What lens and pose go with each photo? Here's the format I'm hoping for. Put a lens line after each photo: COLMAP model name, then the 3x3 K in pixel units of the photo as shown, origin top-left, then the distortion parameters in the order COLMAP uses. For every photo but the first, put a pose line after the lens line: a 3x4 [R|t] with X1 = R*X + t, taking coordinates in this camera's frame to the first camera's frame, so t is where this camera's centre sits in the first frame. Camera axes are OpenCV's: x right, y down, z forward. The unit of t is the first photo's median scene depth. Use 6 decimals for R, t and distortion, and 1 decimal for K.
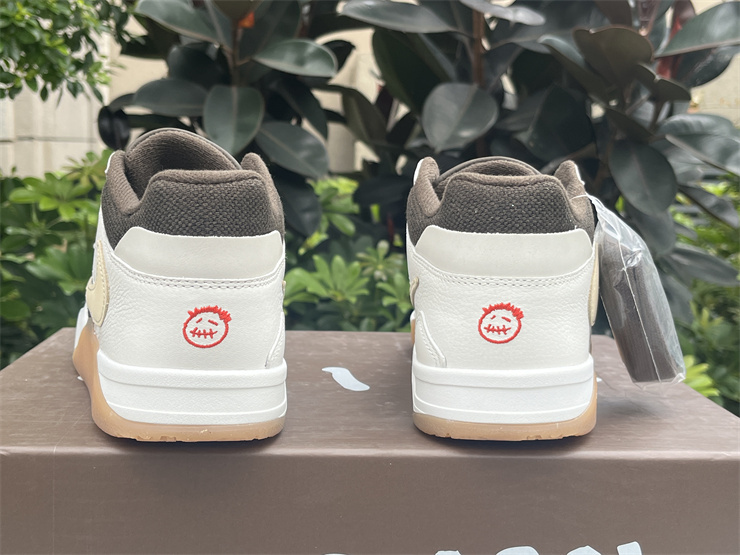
lens RADIAL K [[976.6, 0, 370.0], [0, 976.6, 277.5], [0, 0, 1]] dist [0.104603, -0.381021]
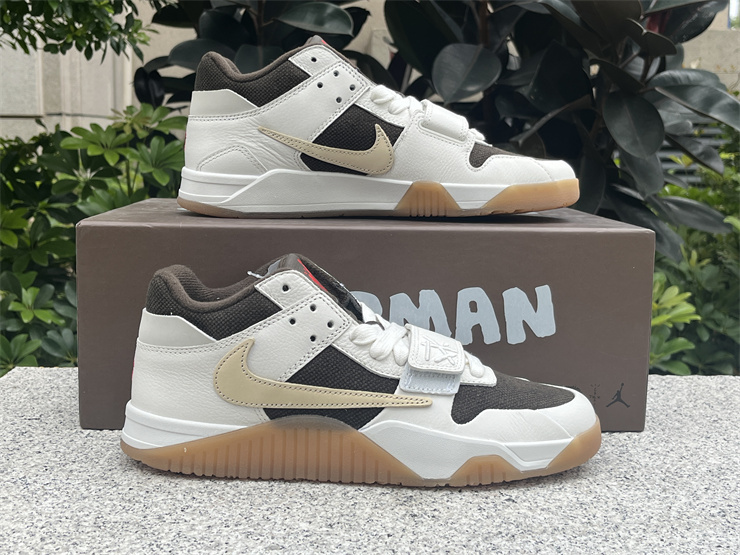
lens RADIAL K [[970.4, 0, 370.0], [0, 970.4, 277.5], [0, 0, 1]] dist [0.101098, -0.323225]
pose [[0.999851, -0.005317, -0.016398, 0.001383], [0.005554, 0.999880, 0.014473, 0.047599], [0.016319, -0.014562, 0.999761, -0.090134]]
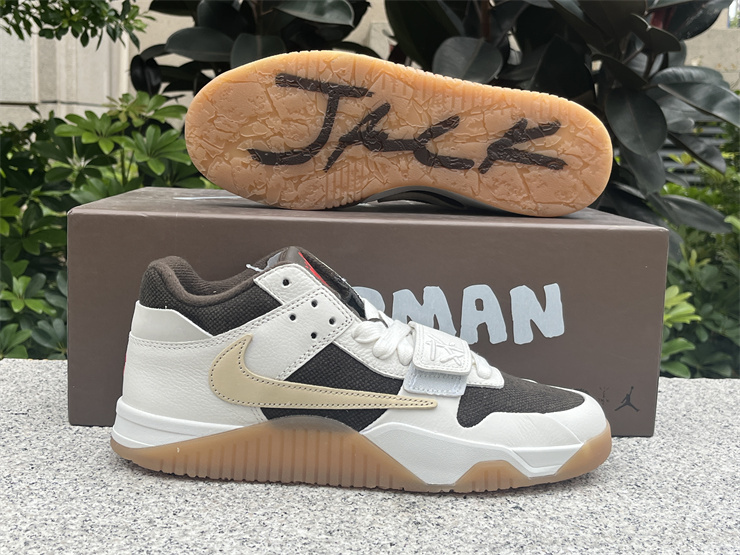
lens RADIAL K [[970.4, 0, 370.0], [0, 970.4, 277.5], [0, 0, 1]] dist [0.101098, -0.323225]
pose [[0.999890, 0.011160, -0.009800, -0.001972], [-0.010959, 0.999732, 0.020381, 0.047505], [0.010025, -0.020271, 0.999744, -0.077159]]
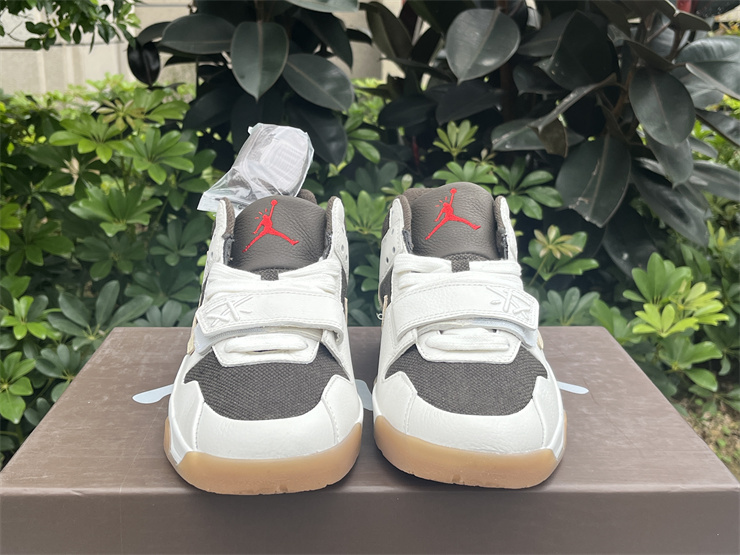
lens RADIAL K [[970.4, 0, 370.0], [0, 970.4, 277.5], [0, 0, 1]] dist [0.101098, -0.323225]
pose [[0.999412, -0.010333, -0.032700, 0.006511], [0.014203, 0.992622, 0.120417, -0.050076], [0.031214, -0.120810, 0.992185, -0.034409]]
